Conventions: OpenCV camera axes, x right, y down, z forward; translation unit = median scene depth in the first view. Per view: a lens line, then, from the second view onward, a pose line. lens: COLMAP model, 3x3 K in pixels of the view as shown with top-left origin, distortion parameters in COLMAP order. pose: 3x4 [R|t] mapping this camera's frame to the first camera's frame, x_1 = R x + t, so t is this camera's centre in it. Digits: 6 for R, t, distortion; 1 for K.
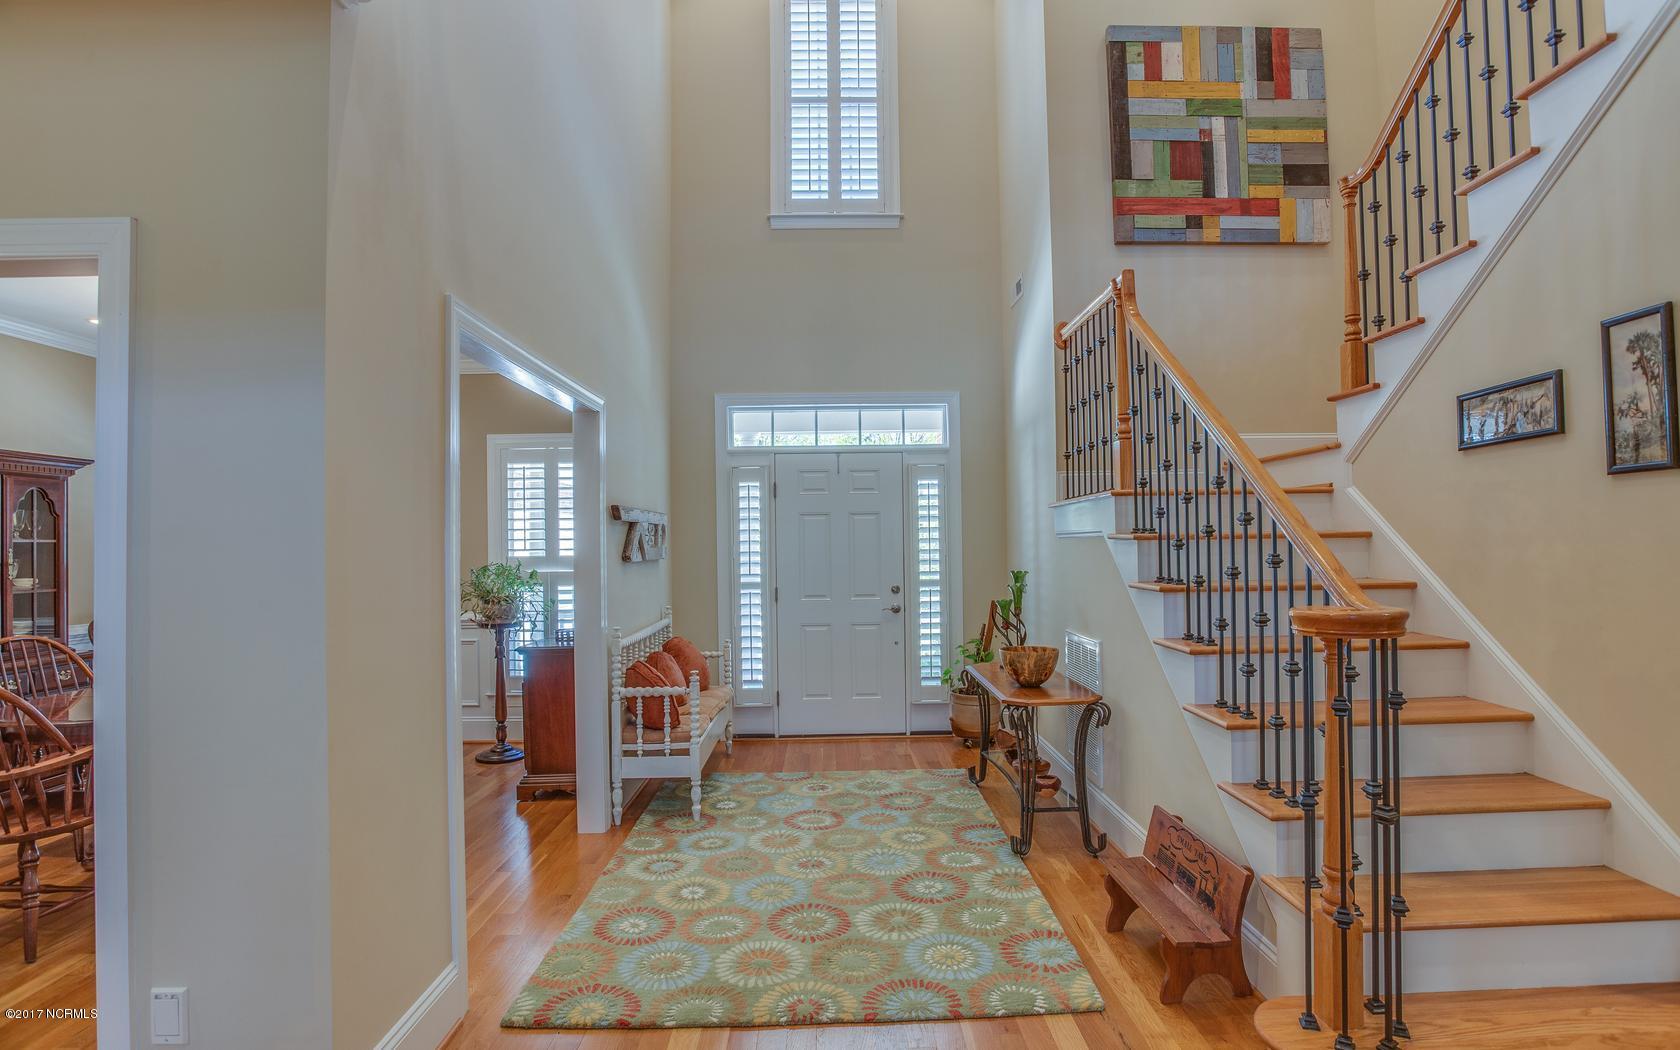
lens RADIAL K [[818.5, 0, 843.8], [0, 818.5, 531.3], [0, 0, 1]] dist [-0.061789, 0.023297]
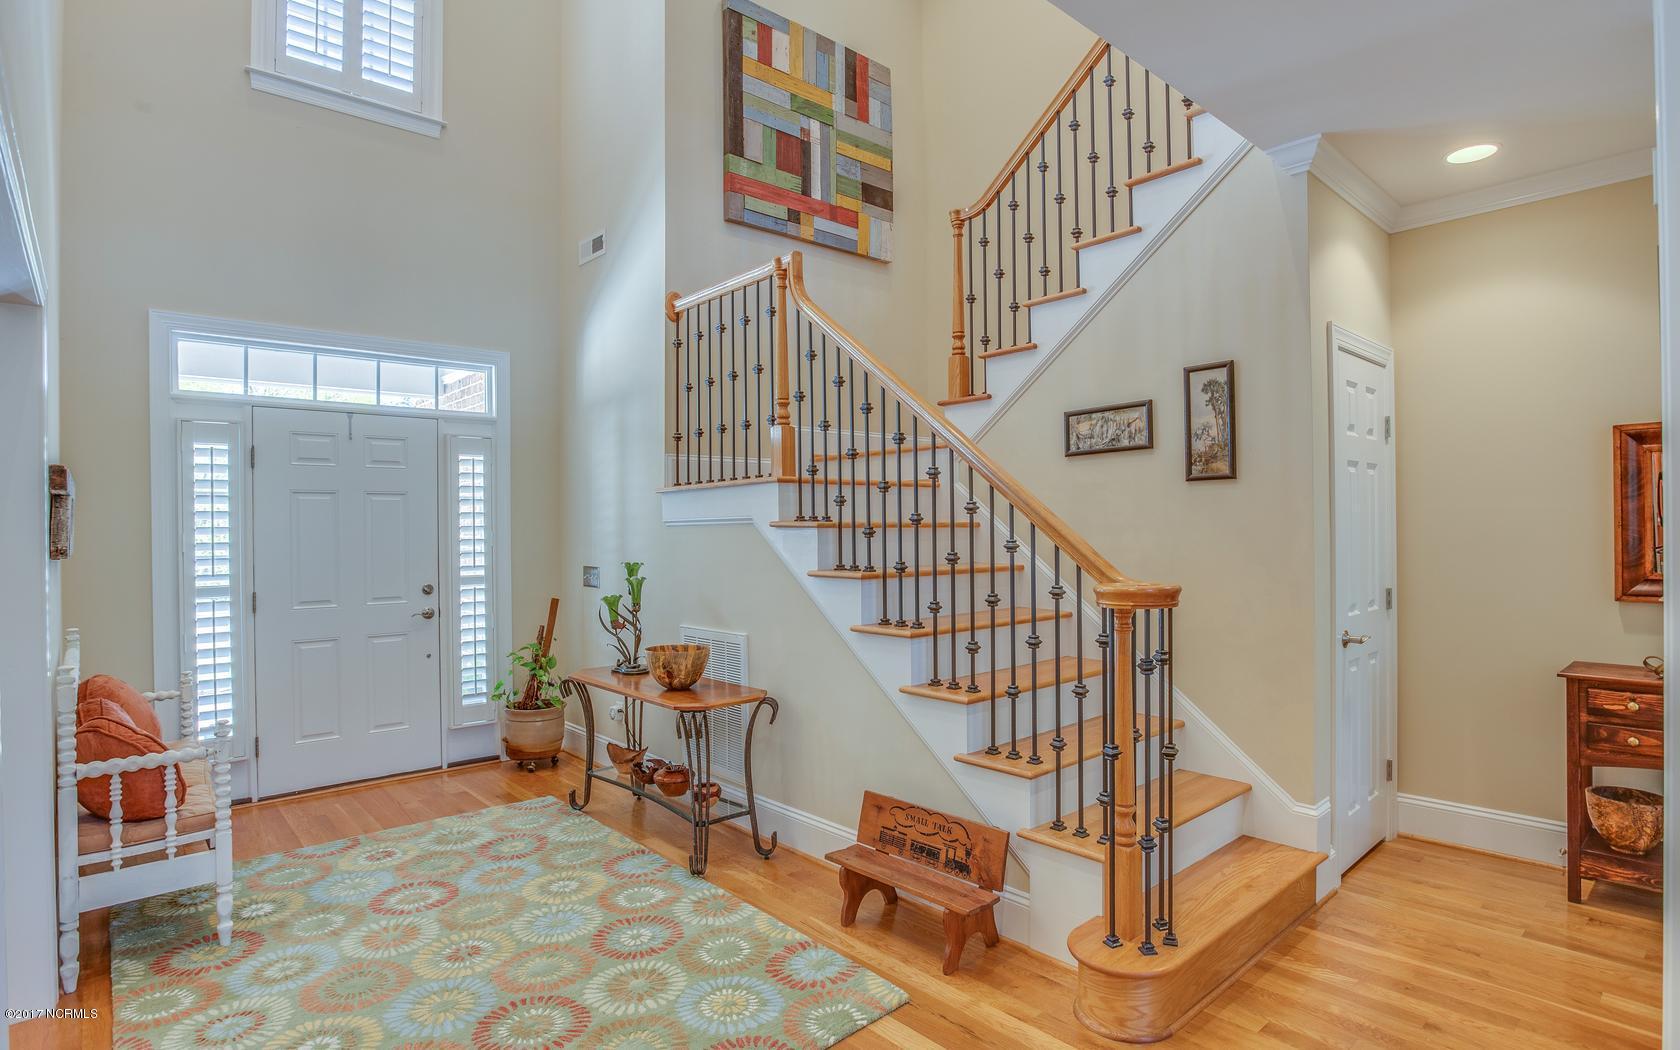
lens RADIAL K [[860.7, 0, 841.8], [0, 860.7, 529.9], [0, 0, 1]] dist [-0.058391, 0.024020]
pose [[0.759109, 0.004934, 0.650945, -0.224333], [-0.010787, 0.999929, 0.004999, 0.005851], [-0.650874, -0.010817, 0.759109, 0.139144]]
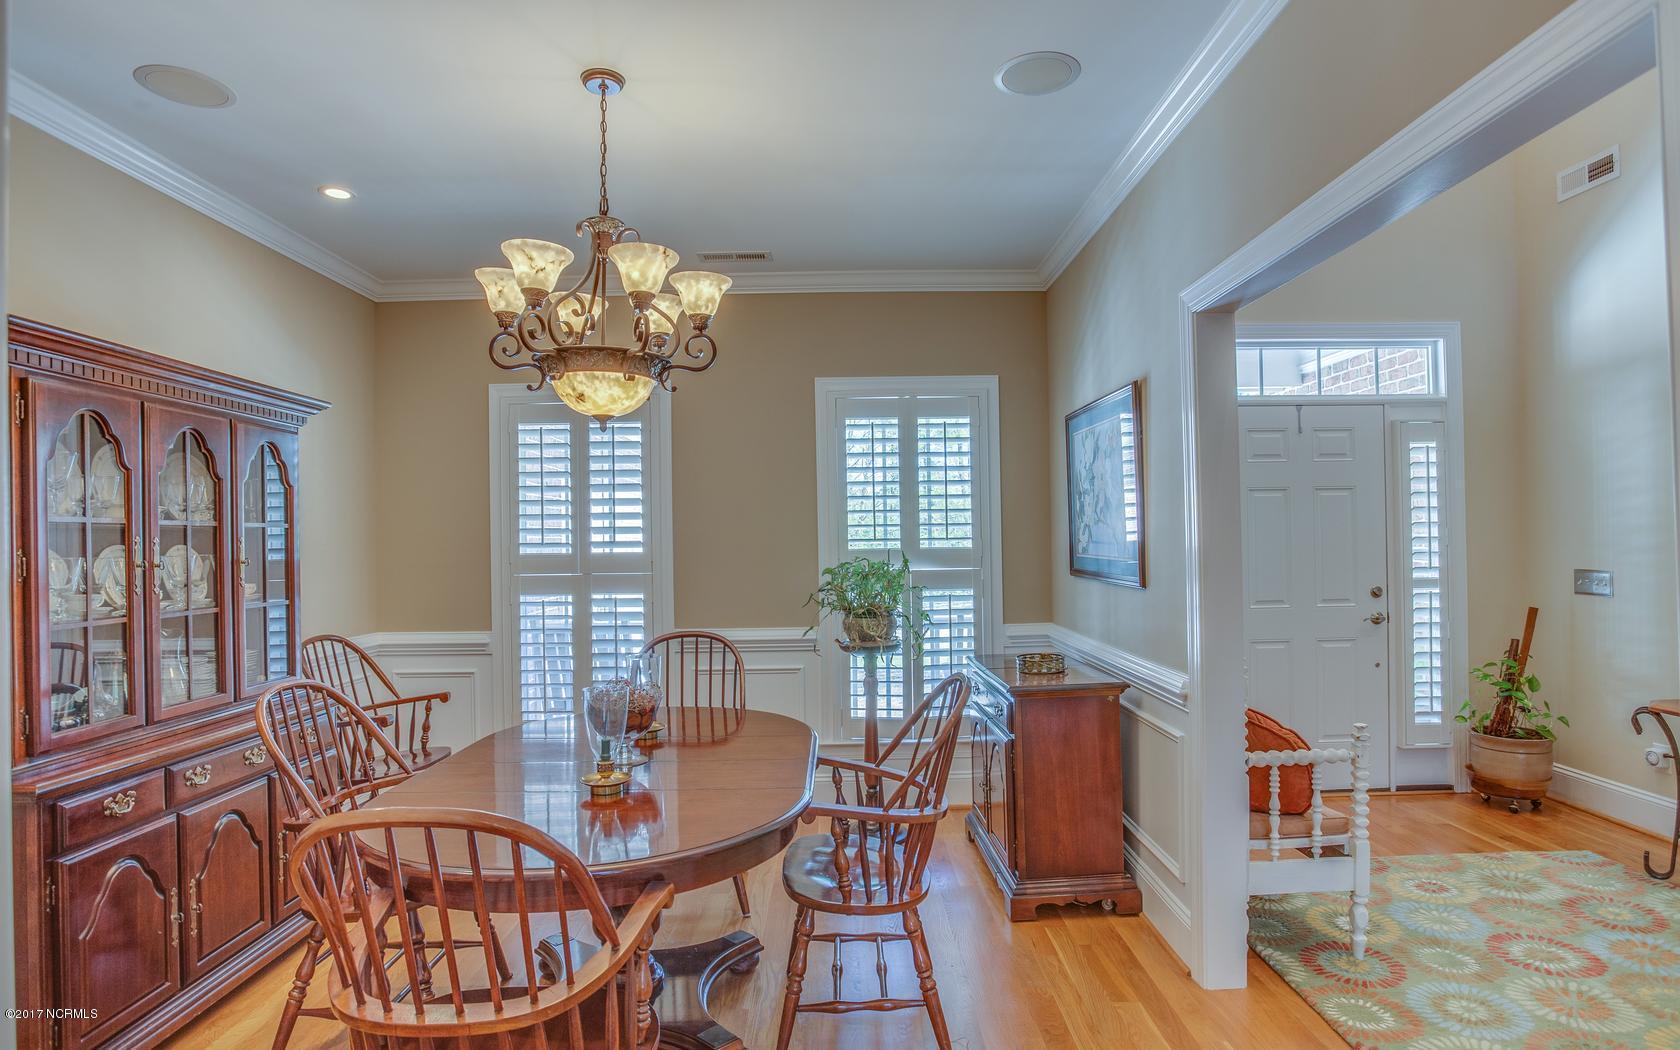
lens RADIAL K [[869.0, 0, 843.4], [0, 869.0, 530.0], [0, 0, 1]] dist [-0.029925, 0.000417]
pose [[0.999874, -0.003150, -0.015585, -0.526724], [0.003235, 0.999980, 0.005415, 0.013378], [0.015568, -0.005464, 0.999864, 0.297192]]
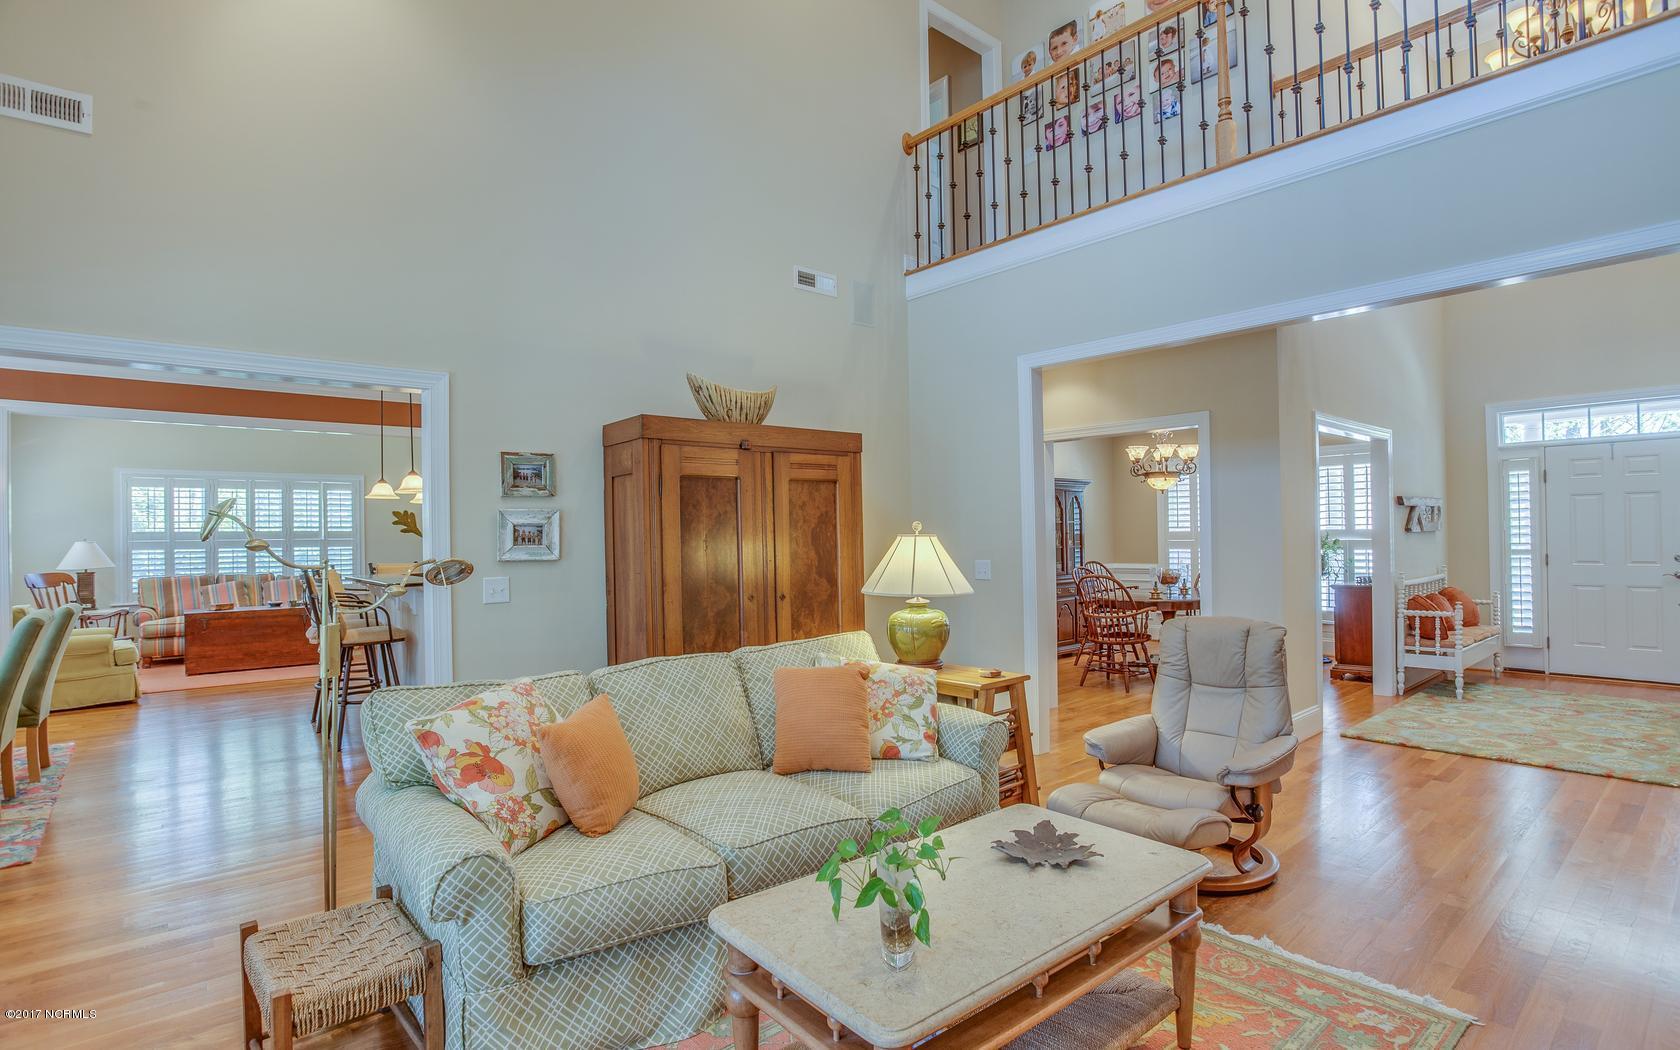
lens RADIAL K [[818.5, 0, 843.8], [0, 818.5, 531.3], [0, 0, 1]] dist [-0.061789, 0.023297]
pose [[0.635628, -0.000149, -0.771995, 0.218896], [0.021560, 0.999613, 0.017558, -0.013285], [0.771694, -0.027805, 0.635386, -0.779989]]
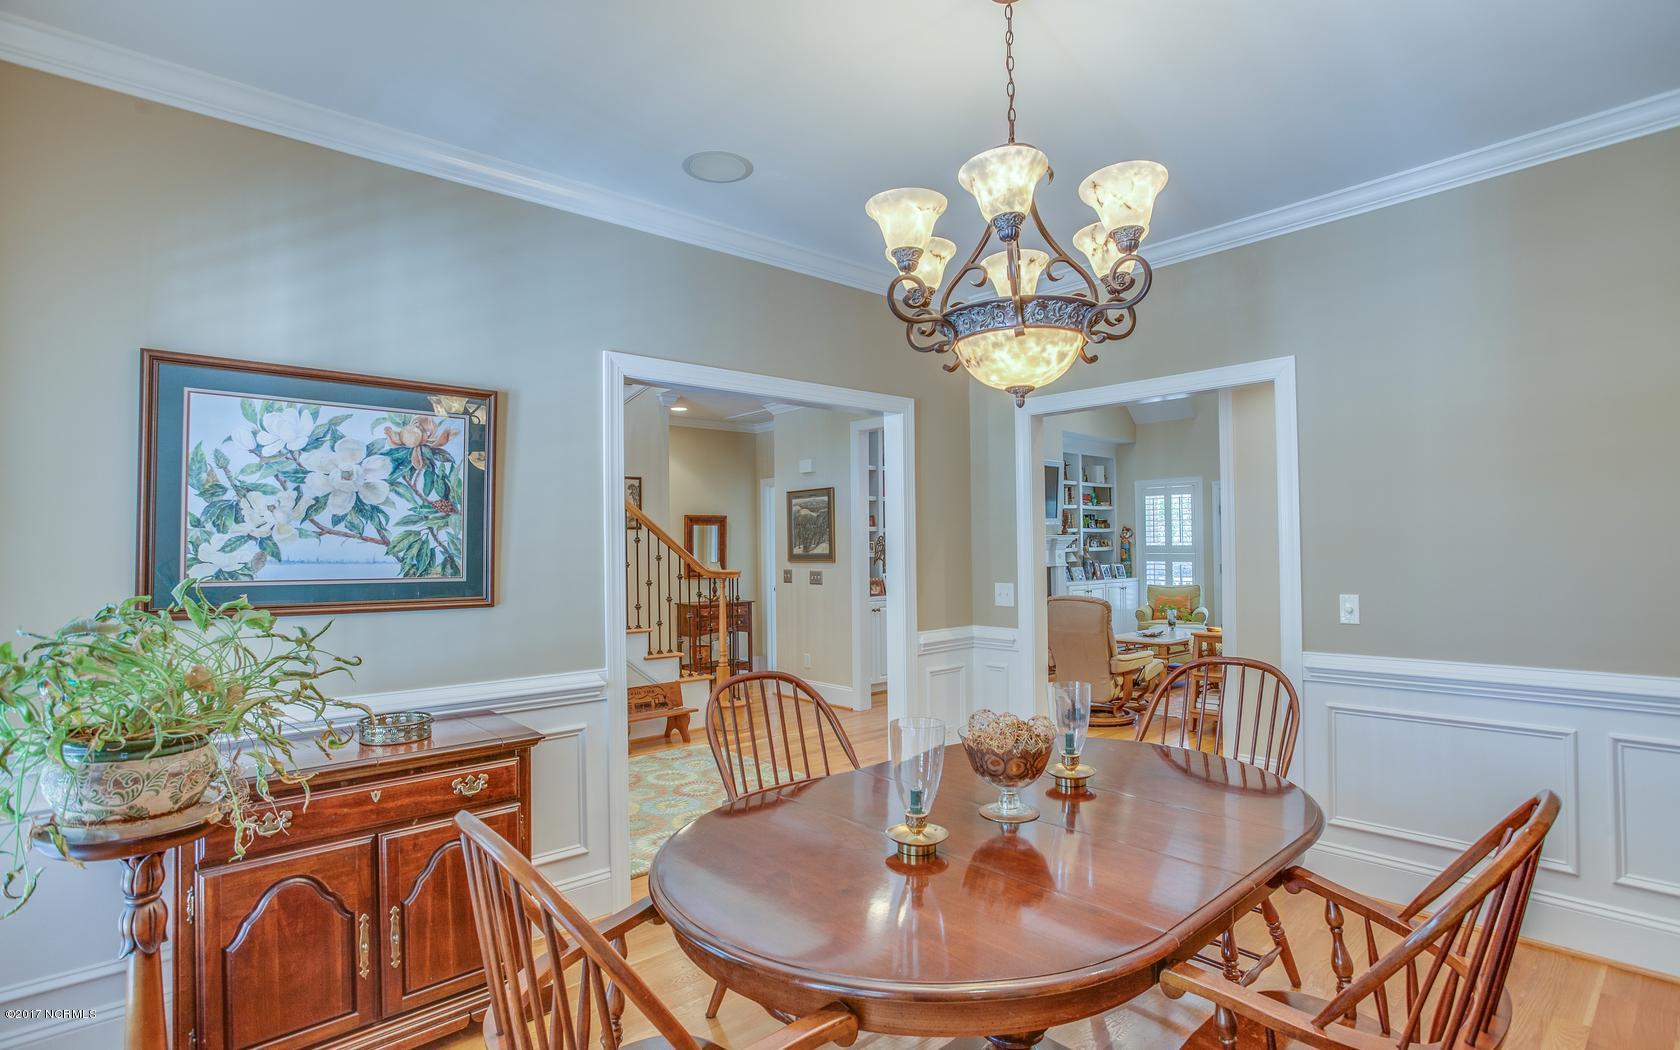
lens RADIAL K [[818.5, 0, 843.8], [0, 818.5, 531.3], [0, 0, 1]] dist [-0.061789, 0.023297]
pose [[-0.651637, 0.041117, 0.757416, -0.939359], [0.010025, 0.998909, -0.045602, 0.041416], [-0.758465, -0.022123, -0.651338, 1.194863]]
